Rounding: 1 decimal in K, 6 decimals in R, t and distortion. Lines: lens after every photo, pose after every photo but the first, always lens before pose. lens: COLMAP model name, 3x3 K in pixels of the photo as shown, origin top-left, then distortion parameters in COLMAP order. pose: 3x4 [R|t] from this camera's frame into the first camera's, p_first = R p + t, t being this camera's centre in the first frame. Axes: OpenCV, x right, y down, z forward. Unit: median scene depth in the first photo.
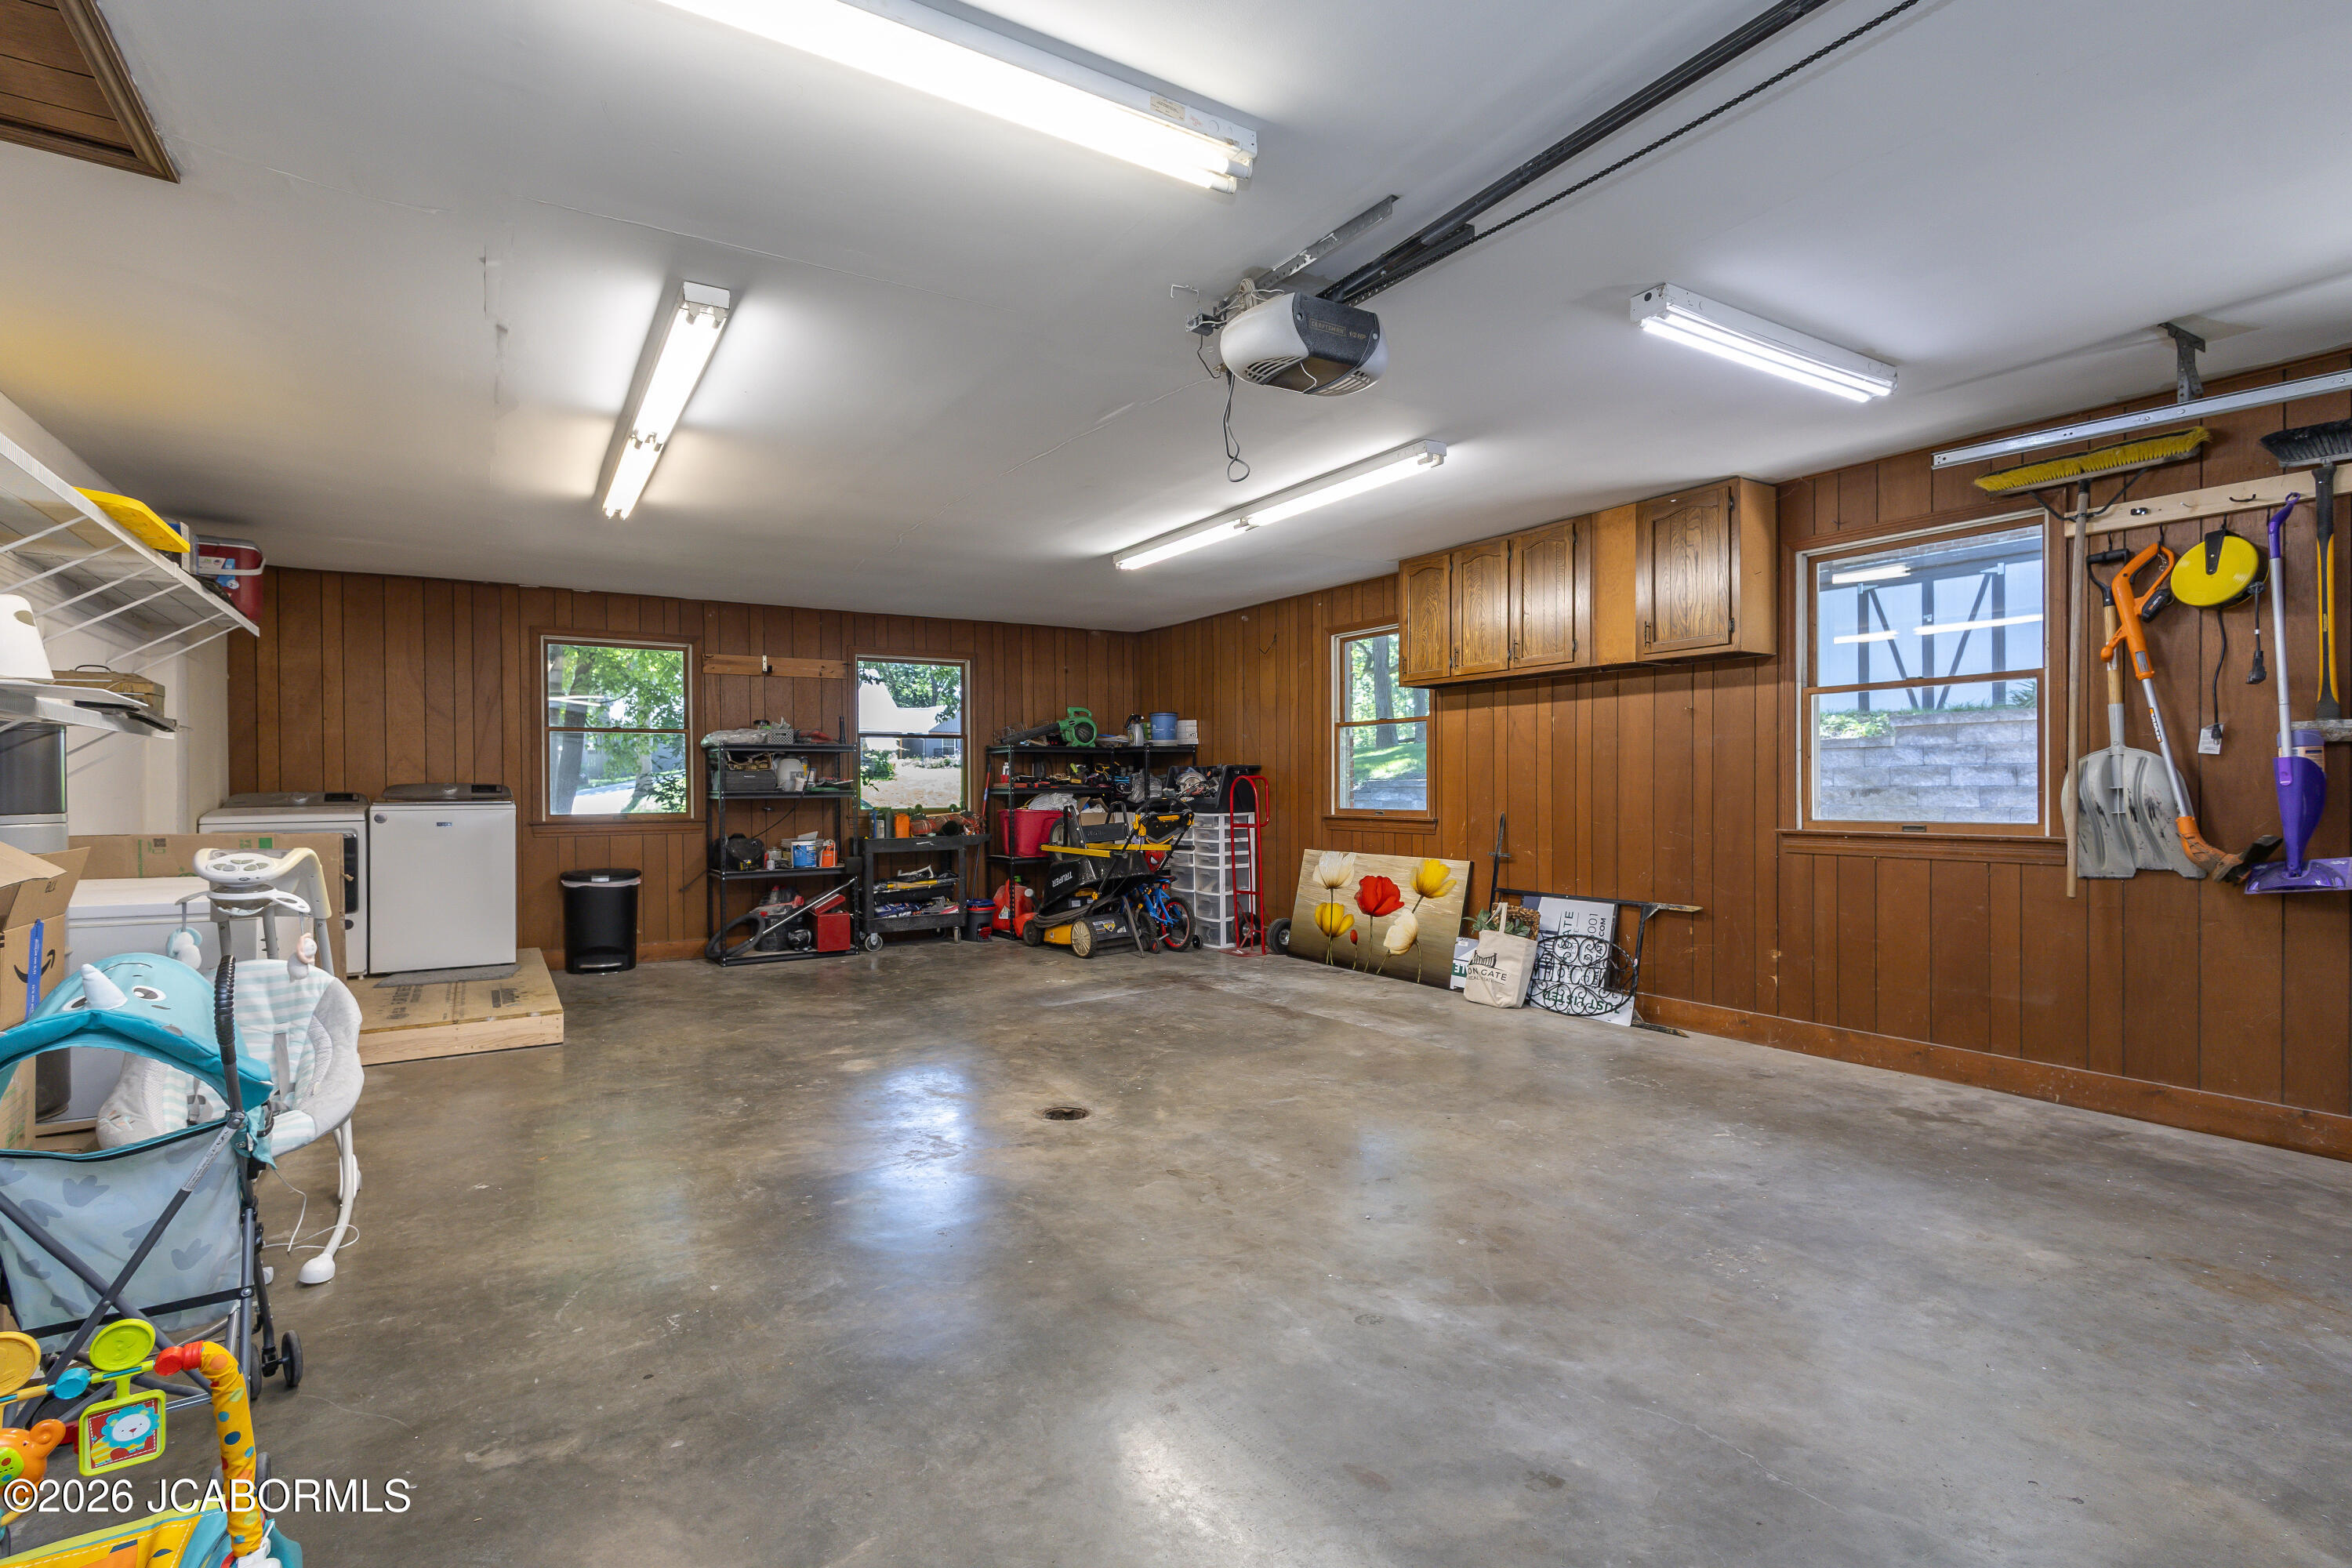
lens RADIAL K [[1095.4, 0, 1187.5], [0, 1095.4, 788.7], [0, 0, 1]] dist [-0.000399, -0.000639]
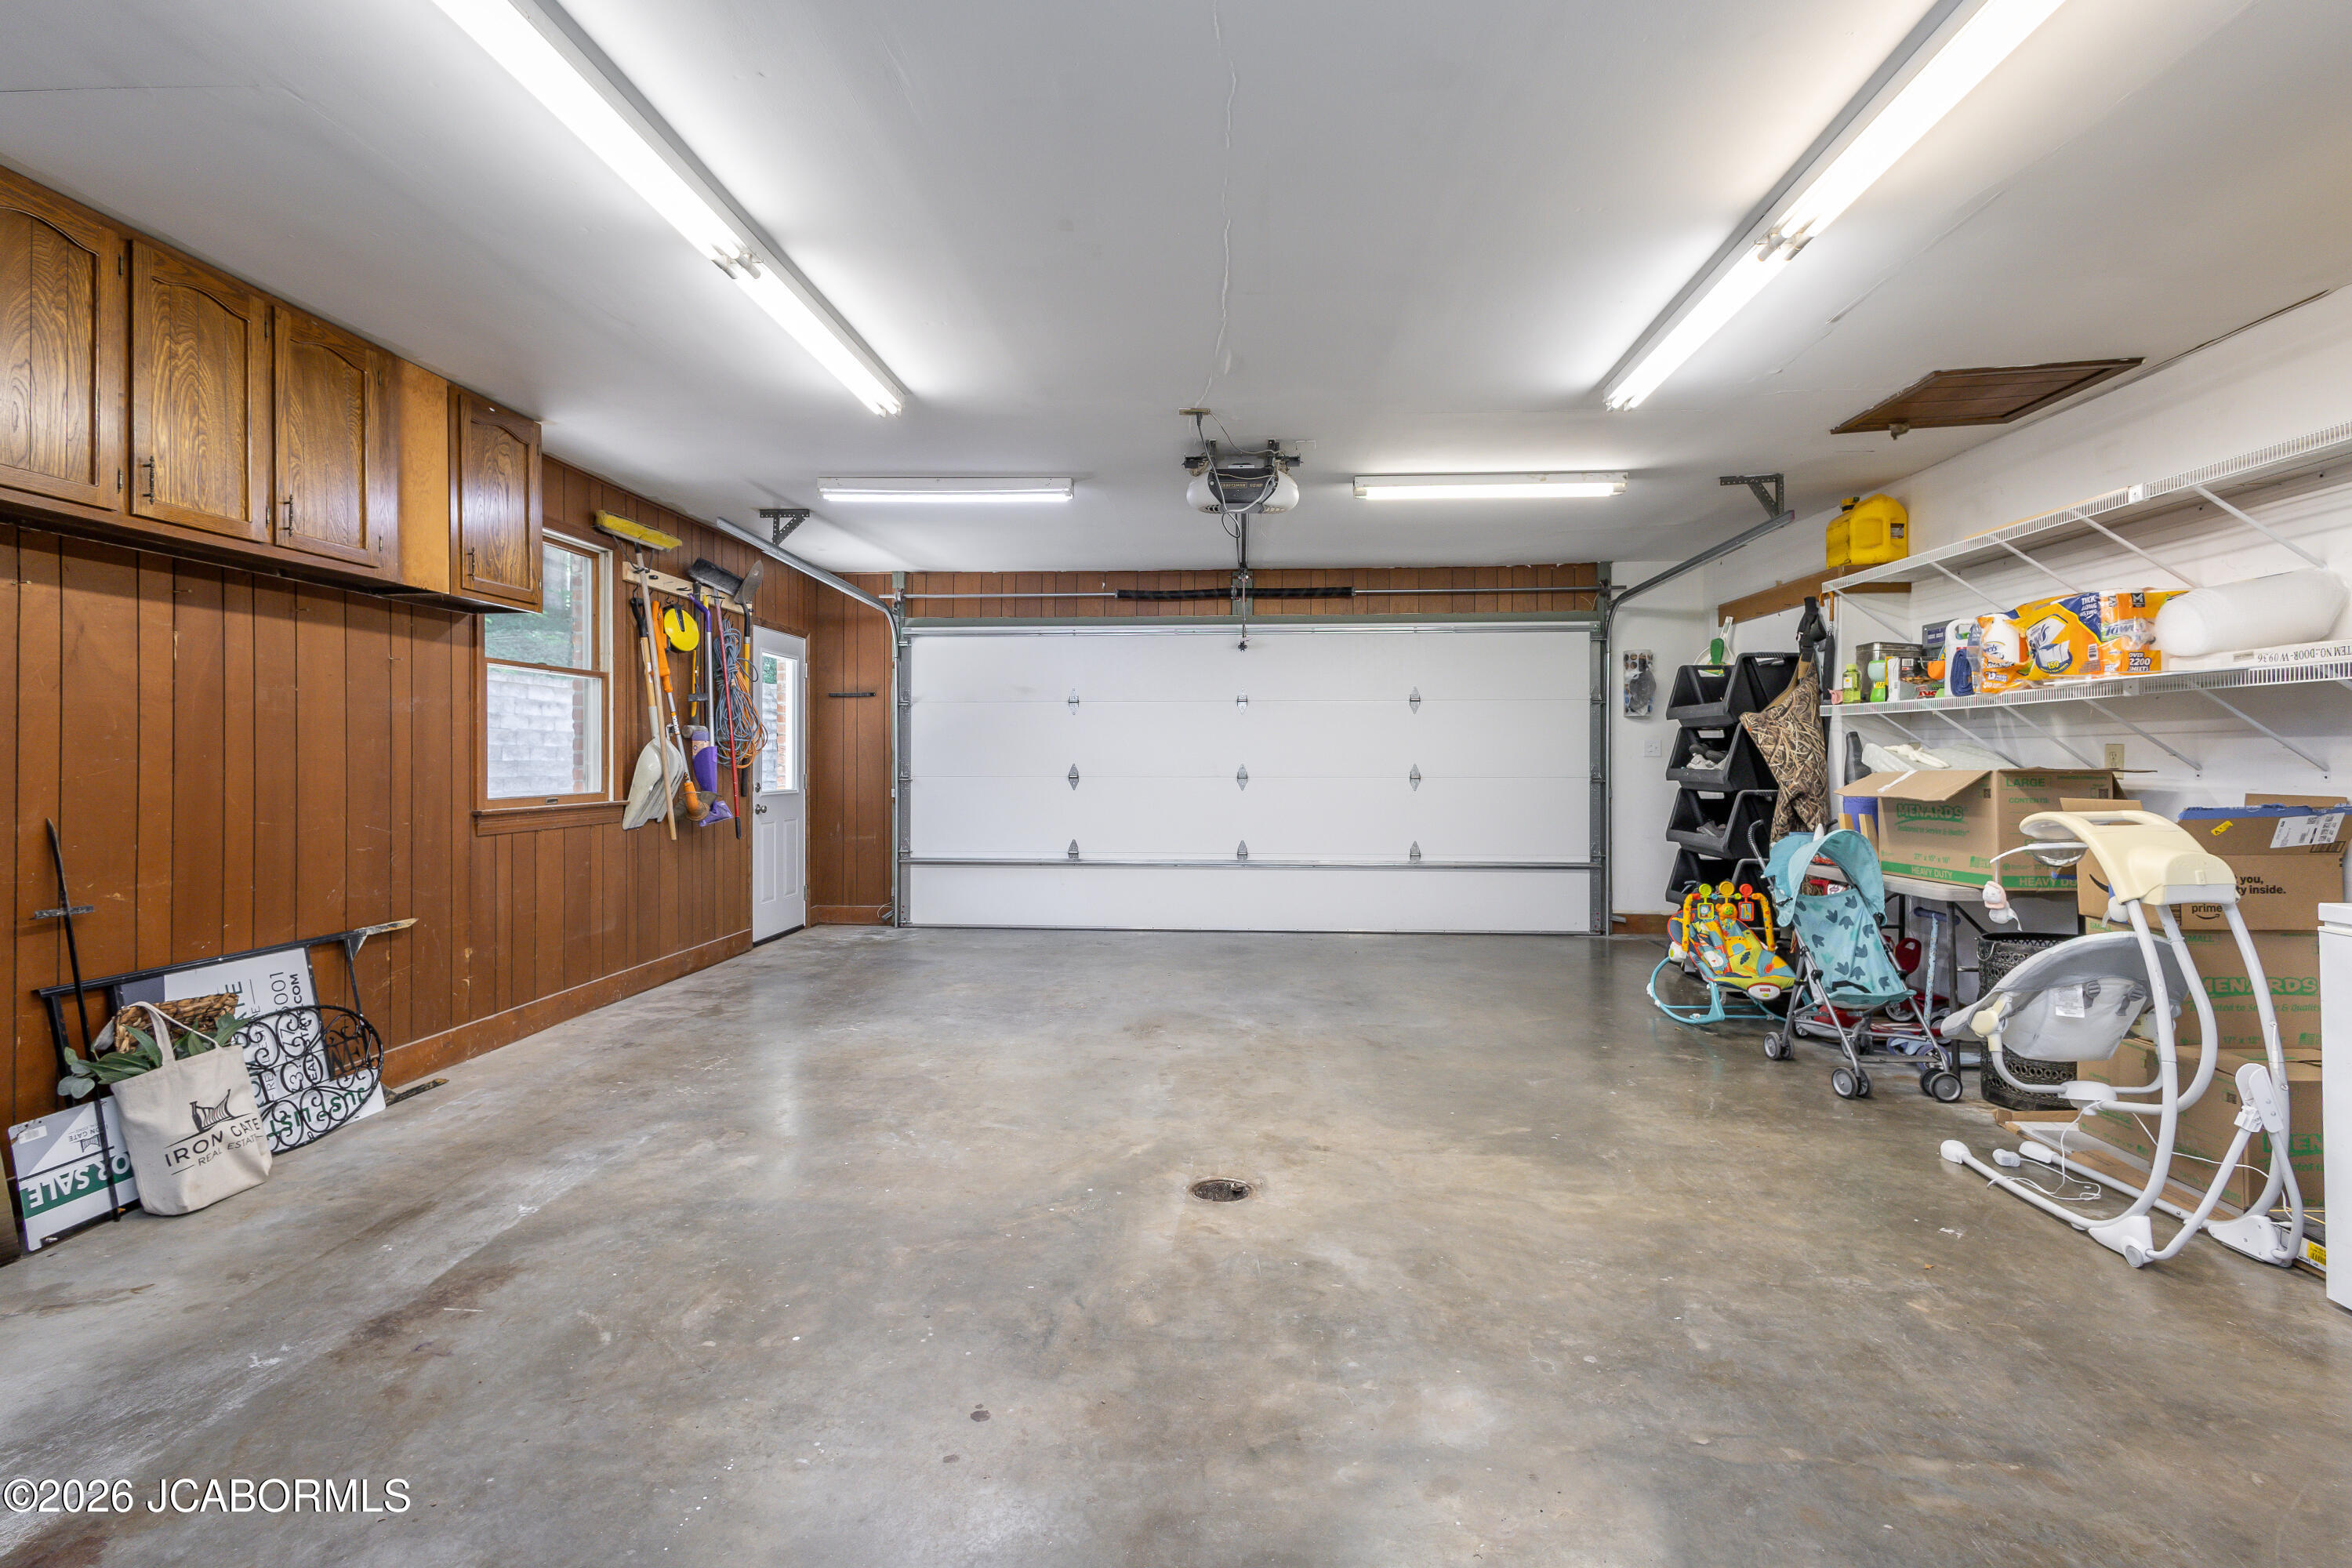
lens RADIAL K [[1095.4, 0, 1189.3], [0, 1095.4, 768.2], [0, 0, 1]] dist [-0.000399, -0.000639]
pose [[-0.807752, 0.002777, 0.589516, -0.494598], [0.007257, 0.999960, 0.005233, 0.001374], [-0.589477, 0.008505, -0.807740, 1.485516]]
